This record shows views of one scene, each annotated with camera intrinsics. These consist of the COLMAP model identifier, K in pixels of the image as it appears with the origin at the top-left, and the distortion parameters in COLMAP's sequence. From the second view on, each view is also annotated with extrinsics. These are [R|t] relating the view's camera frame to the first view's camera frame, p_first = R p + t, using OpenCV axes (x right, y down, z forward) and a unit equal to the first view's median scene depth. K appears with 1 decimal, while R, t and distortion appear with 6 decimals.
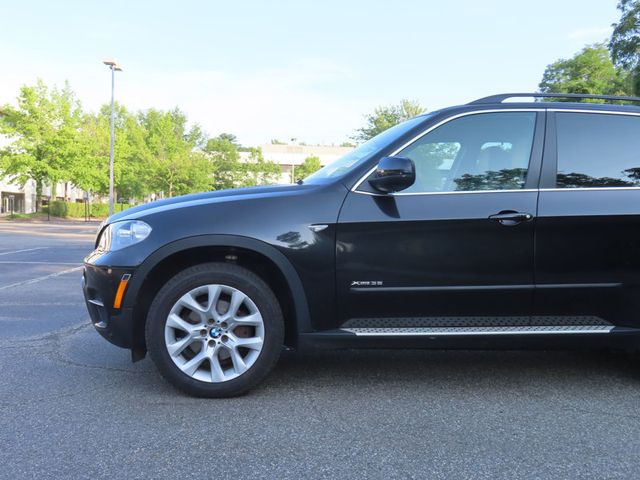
lens RADIAL K [[561.8, 0, 315.5], [0, 561.8, 240.2], [0, 0, 1]] dist [-0.006413, -0.000814]
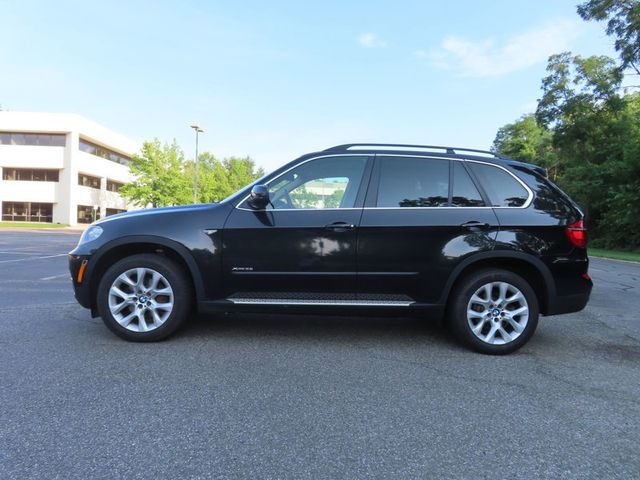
lens RADIAL K [[377.4, 0, 320.0], [0, 377.4, 240.0], [0, 0, 1]] dist [-0.006573, 0.000028]
pose [[0.998442, 0.014292, -0.053943, 0.322472], [-0.015075, 0.999786, -0.014150, 0.009206], [0.053729, 0.014941, 0.998444, -0.000562]]
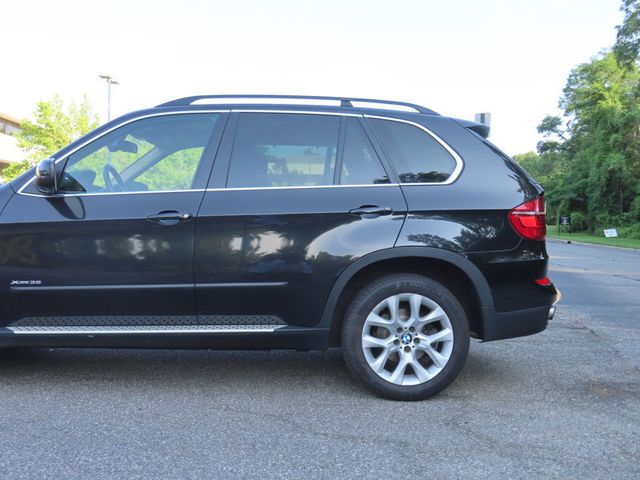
lens RADIAL K [[561.8, 0, 315.5], [0, 561.8, 240.2], [0, 0, 1]] dist [-0.006413, -0.000814]
pose [[0.998886, -0.007738, -0.046543, 0.610415], [0.006987, 0.999843, -0.016287, 0.018013], [0.046662, 0.015944, 0.998784, 0.001630]]
